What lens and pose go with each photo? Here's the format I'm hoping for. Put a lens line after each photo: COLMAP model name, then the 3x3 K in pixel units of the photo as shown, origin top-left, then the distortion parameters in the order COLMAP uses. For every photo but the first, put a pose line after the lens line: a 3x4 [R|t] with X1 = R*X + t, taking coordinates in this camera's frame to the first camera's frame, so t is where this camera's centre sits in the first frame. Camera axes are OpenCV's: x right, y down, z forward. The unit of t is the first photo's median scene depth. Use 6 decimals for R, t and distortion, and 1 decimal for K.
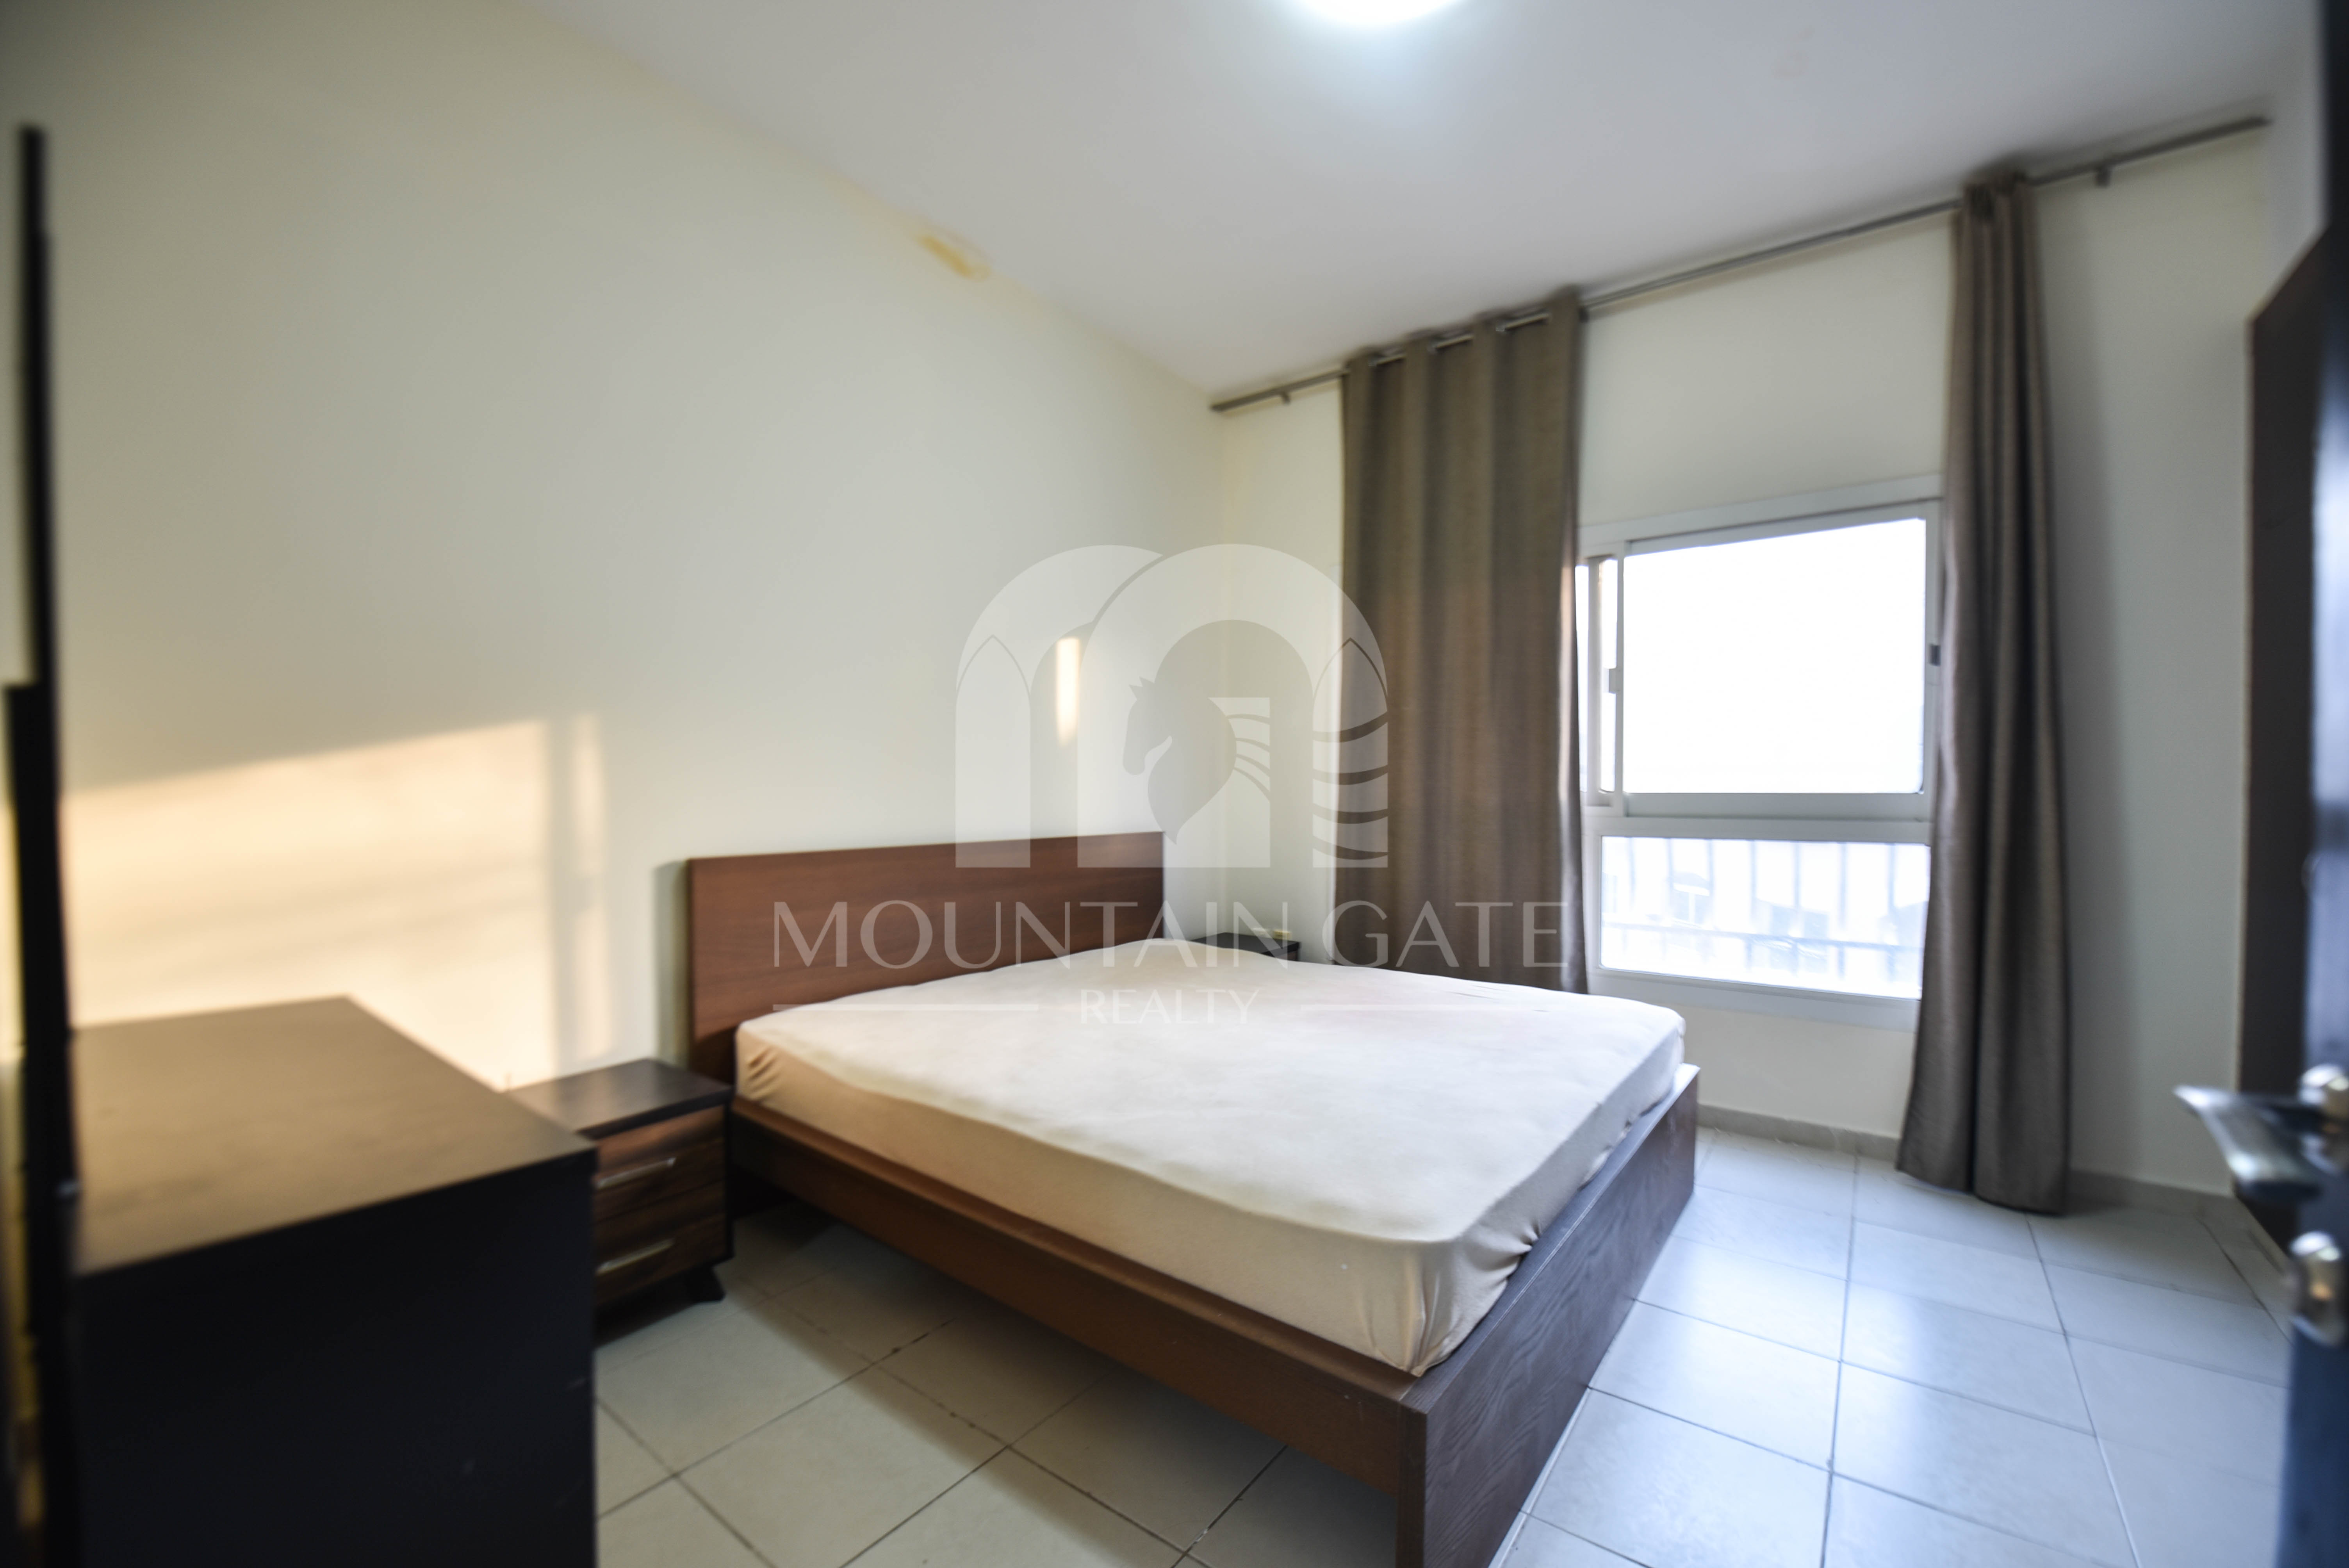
lens RADIAL K [[932.2, 0, 1193.7], [0, 932.2, 808.1], [0, 0, 1]] dist [-0.016310, -0.003097]
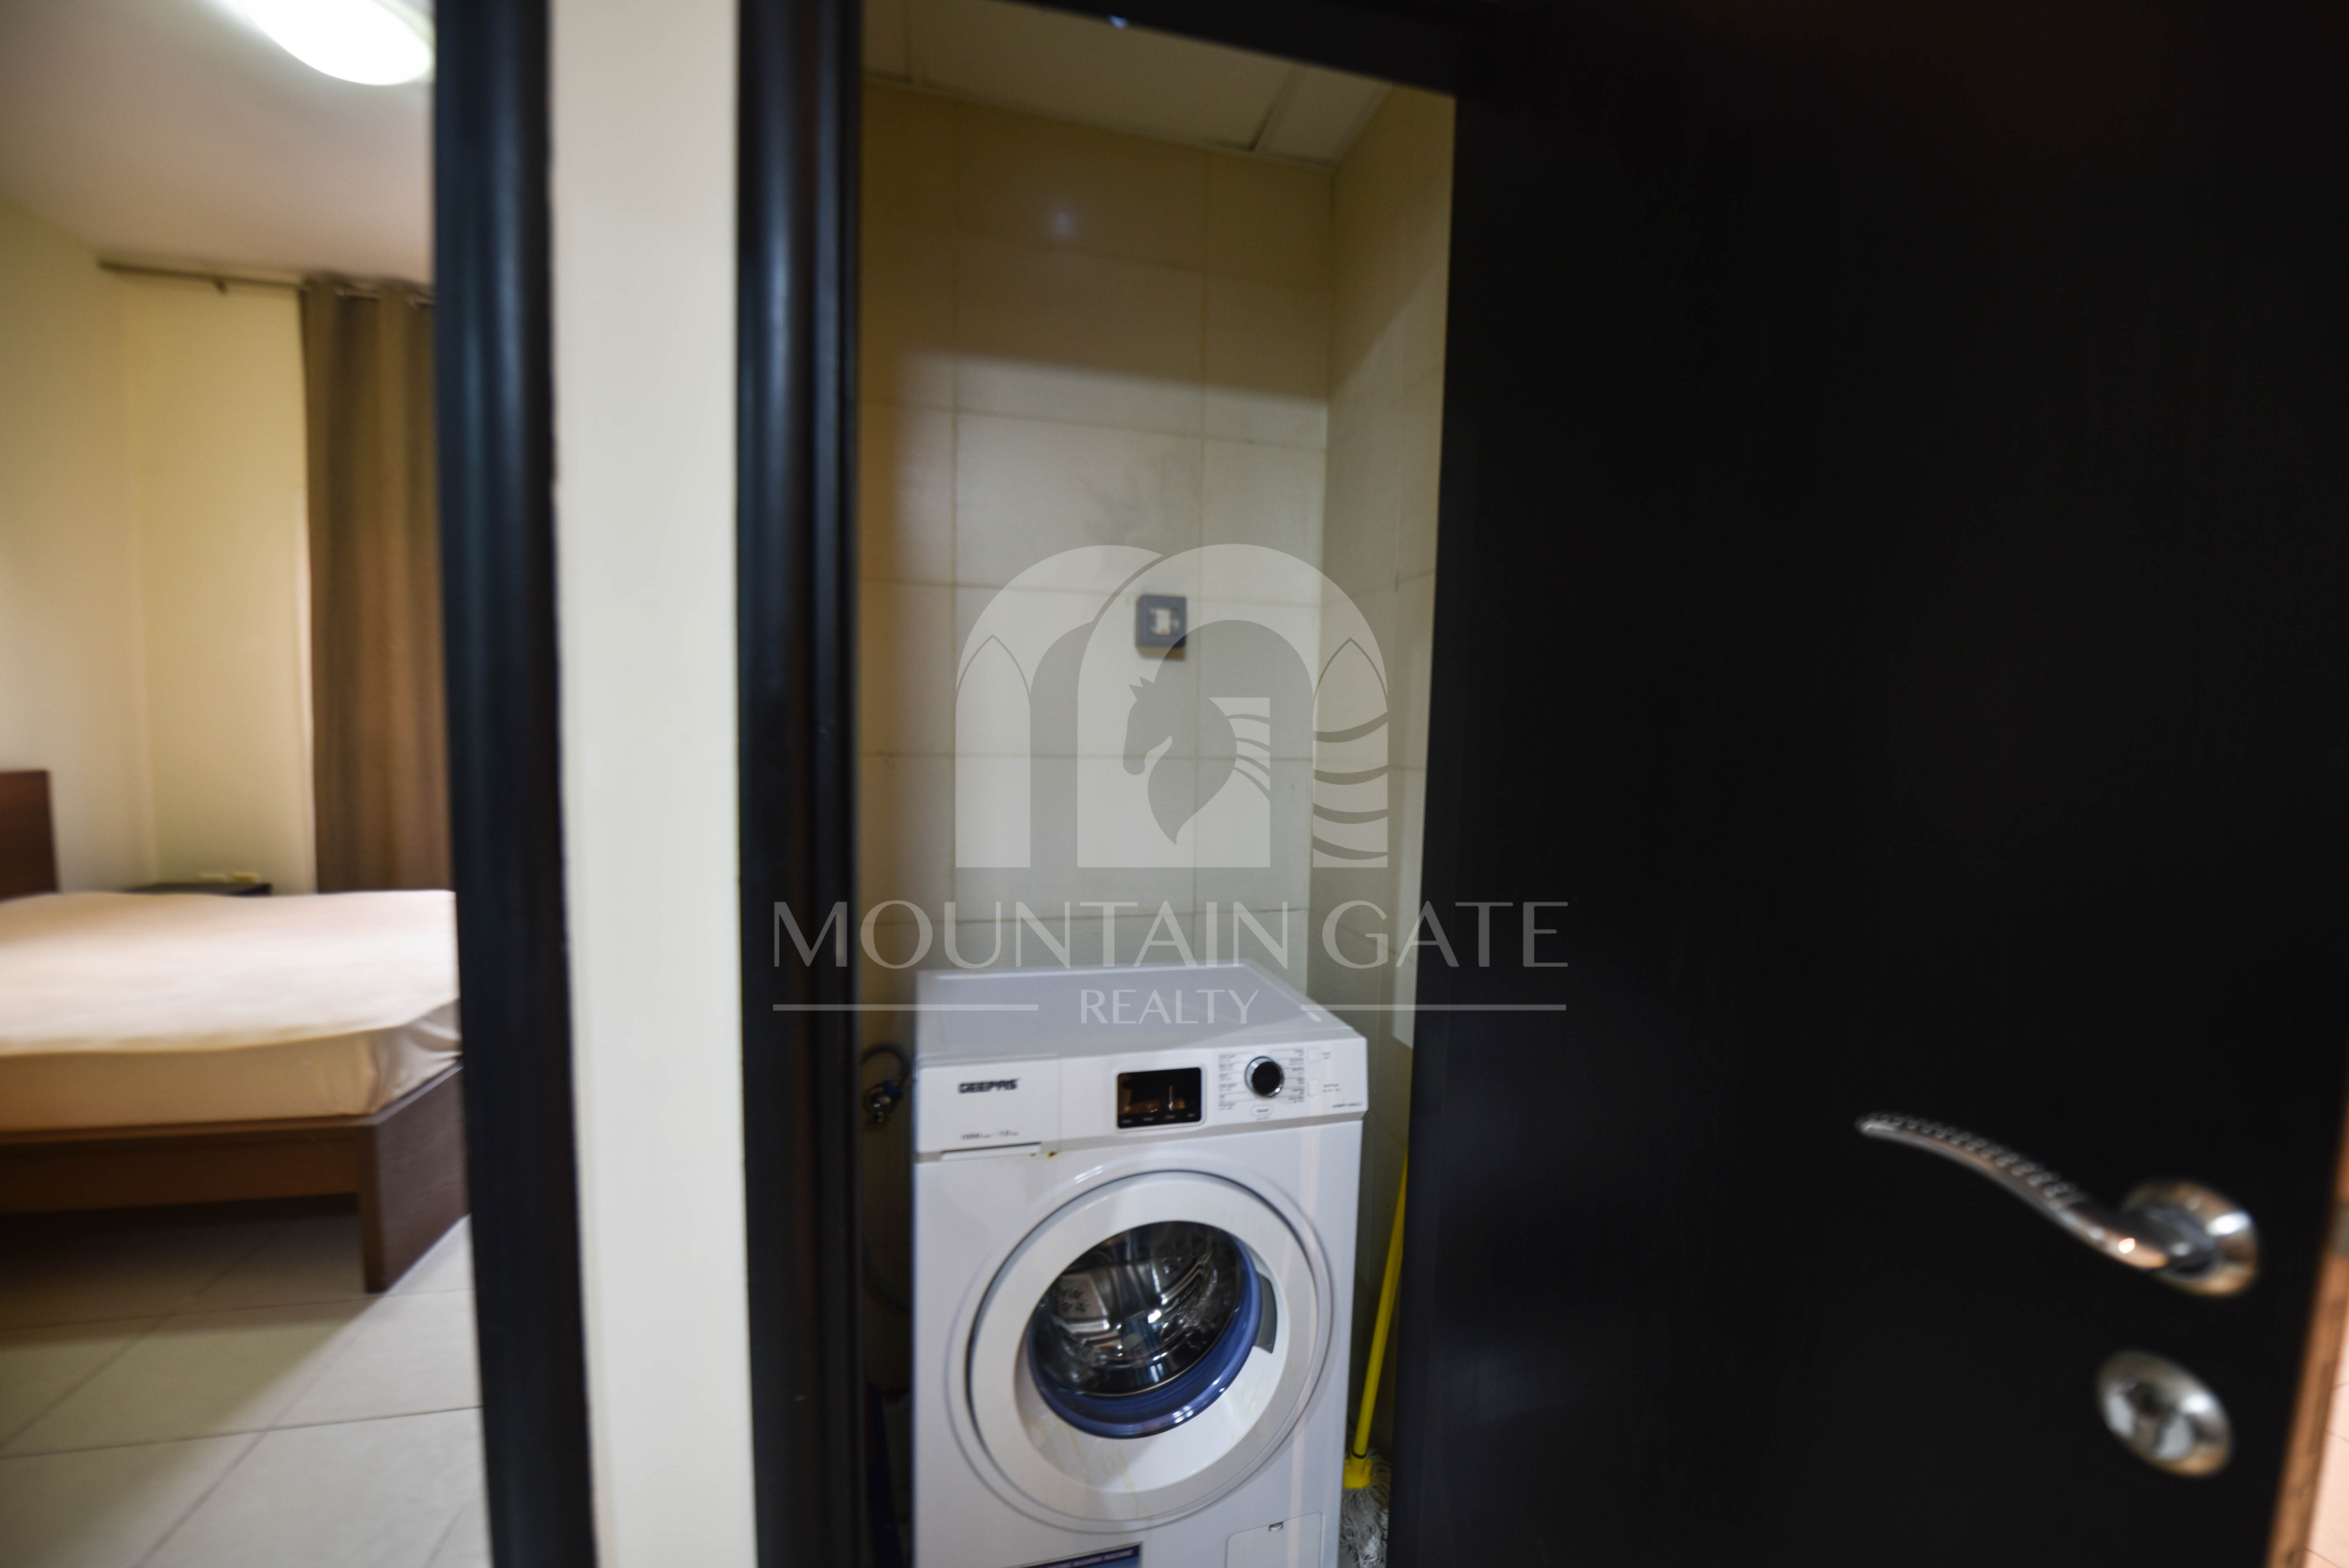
lens RADIAL K [[932.2, 0, 1193.7], [0, 932.2, 808.1], [0, 0, 1]] dist [-0.016310, -0.003097]
pose [[0.622751, -0.050509, 0.780788, -0.068242], [-0.007126, 0.997507, 0.070212, -0.017444], [-0.782388, -0.049288, 0.620838, -0.925559]]
